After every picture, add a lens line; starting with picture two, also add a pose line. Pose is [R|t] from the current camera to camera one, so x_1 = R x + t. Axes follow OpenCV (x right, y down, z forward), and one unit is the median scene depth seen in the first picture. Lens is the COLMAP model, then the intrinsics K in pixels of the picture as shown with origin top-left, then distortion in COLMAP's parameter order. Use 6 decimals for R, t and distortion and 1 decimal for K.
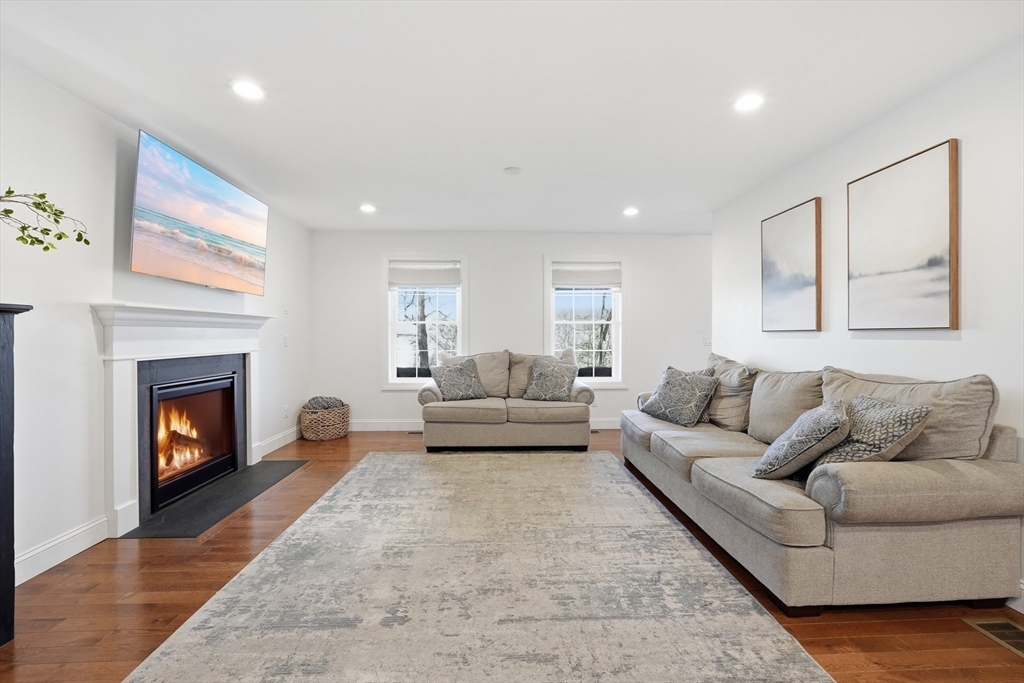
lens RADIAL K [[437.2, 0, 514.6], [0, 437.2, 320.6], [0, 0, 1]] dist [-0.019891, 0.006180]
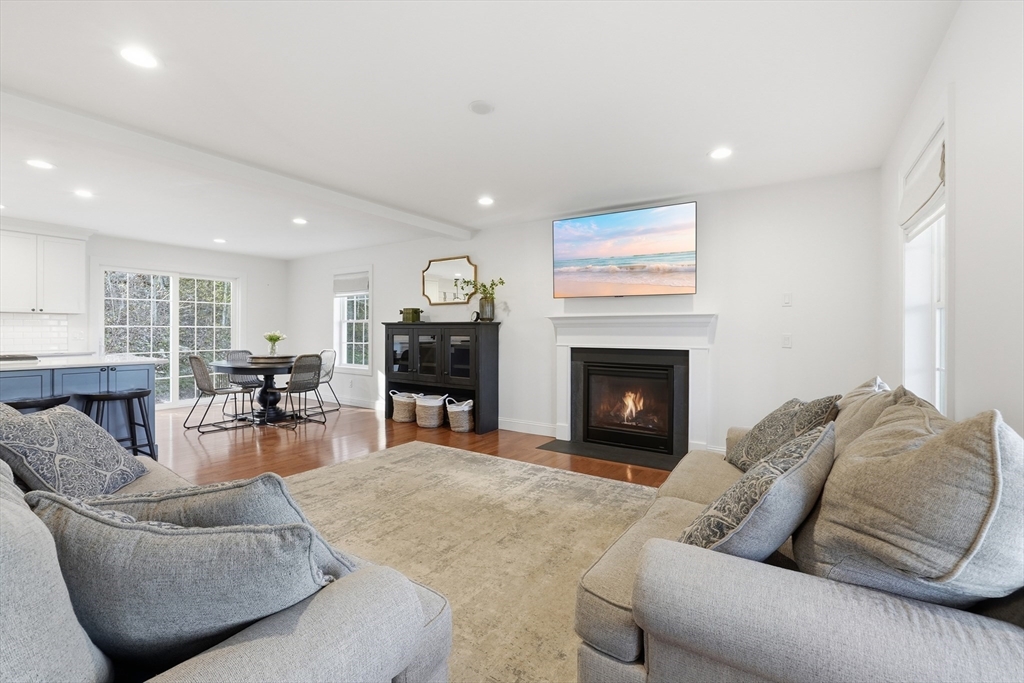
lens RADIAL K [[430.7, 0, 510.0], [0, 430.7, 330.0], [0, 0, 1]] dist [-0.016013, 0.000064]
pose [[-0.595828, -0.005141, -0.803096, 0.615598], [0.022883, 0.999465, -0.023375, 0.051697], [0.802786, -0.032305, -0.595391, 1.667504]]
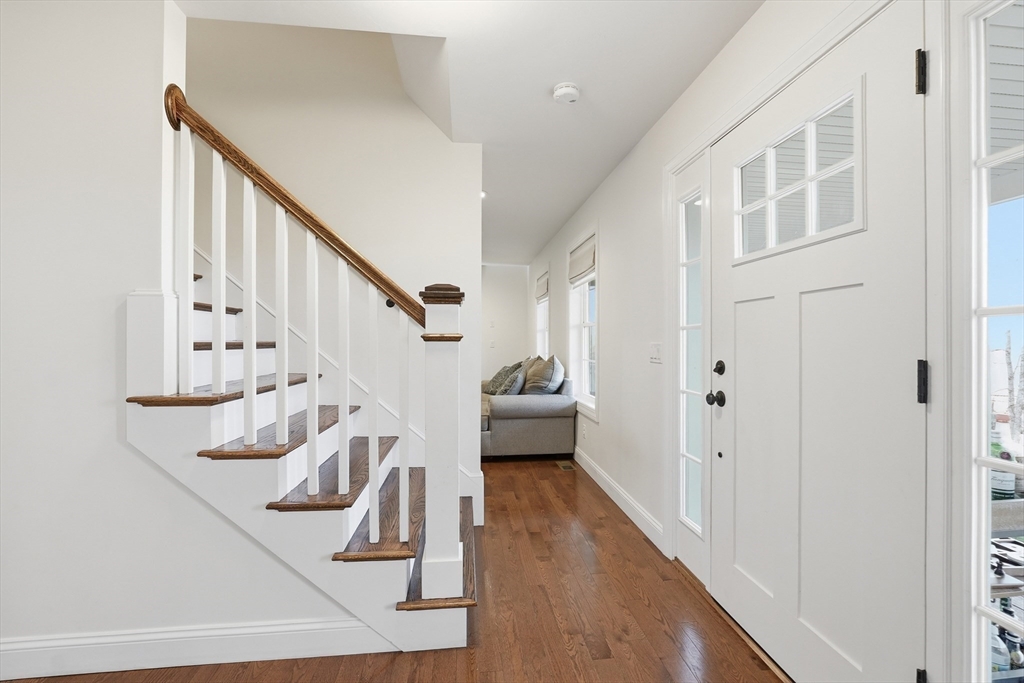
lens RADIAL K [[437.2, 0, 514.6], [0, 437.2, 320.6], [0, 0, 1]] dist [-0.019891, 0.006180]
pose [[0.079089, -0.043847, -0.995903, 1.698271], [0.031964, 0.998630, -0.041428, 0.045796], [0.996355, -0.028556, 0.080382, 1.503301]]
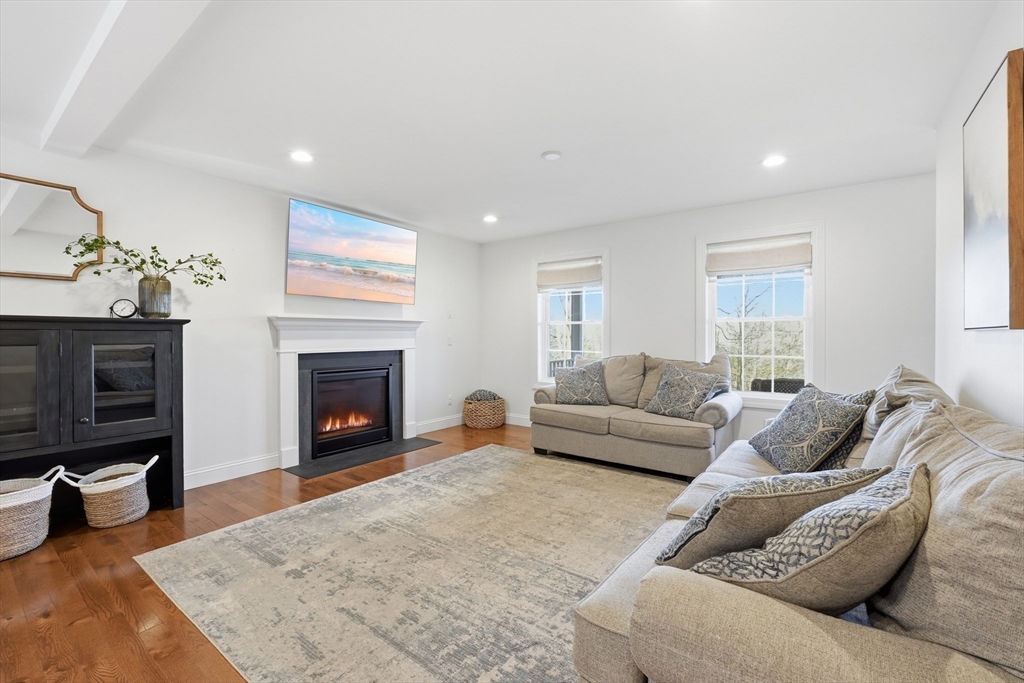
lens RADIAL K [[440.2, 0, 506.5], [0, 440.2, 320.9], [0, 0, 1]] dist [-0.019684, 0.006706]
pose [[0.768802, -0.021868, -0.639113, 0.581342], [0.022301, 0.999724, -0.007380, 0.006858], [0.639098, -0.008579, 0.769078, 0.269297]]
